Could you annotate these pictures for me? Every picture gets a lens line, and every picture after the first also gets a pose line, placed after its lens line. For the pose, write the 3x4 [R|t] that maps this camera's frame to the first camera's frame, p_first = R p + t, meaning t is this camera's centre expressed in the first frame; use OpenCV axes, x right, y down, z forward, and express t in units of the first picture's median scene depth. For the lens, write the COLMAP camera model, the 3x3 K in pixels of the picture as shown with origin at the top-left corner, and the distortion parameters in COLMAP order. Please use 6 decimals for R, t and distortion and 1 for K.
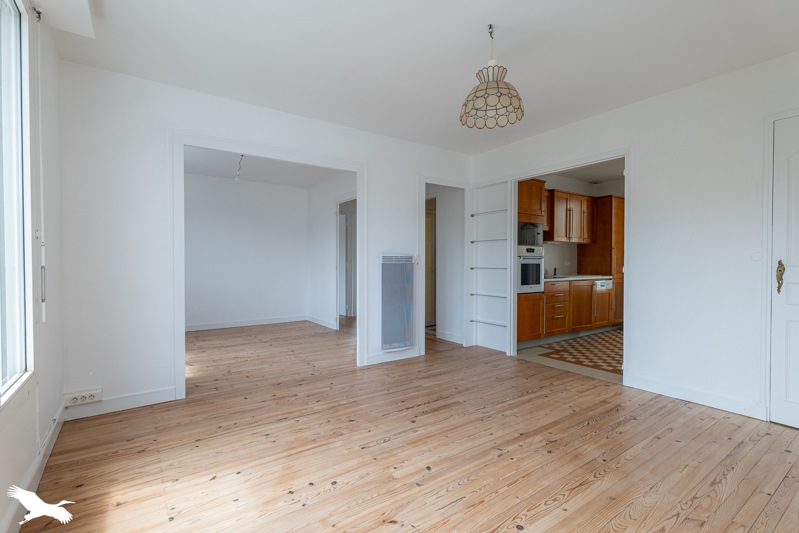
lens RADIAL K [[375.7, 0, 396.9], [0, 375.7, 267.5], [0, 0, 1]] dist [0.000998, -0.000215]
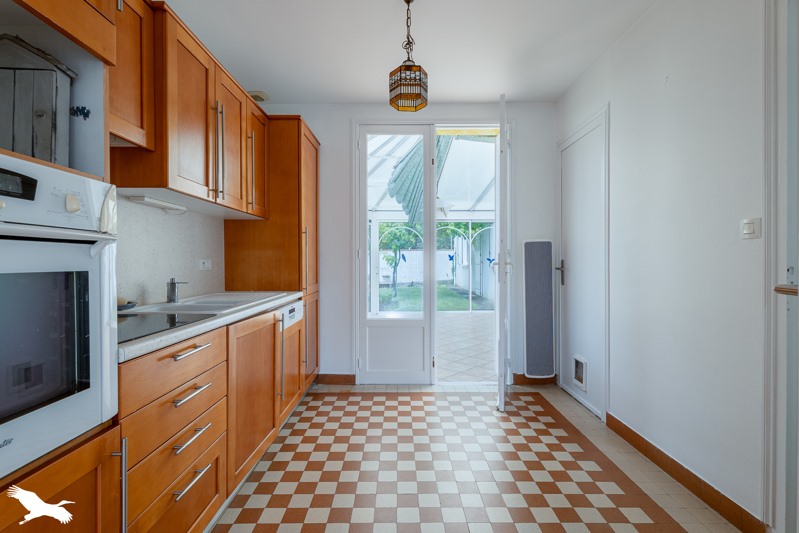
lens RADIAL K [[375.7, 0, 398.0], [0, 375.7, 263.8], [0, 0, 1]] dist [0.000998, -0.000215]
pose [[0.578683, -0.010865, 0.815480, 0.315465], [0.017193, 0.999852, 0.001121, -0.011521], [-0.815371, 0.013372, 0.578784, 0.763496]]
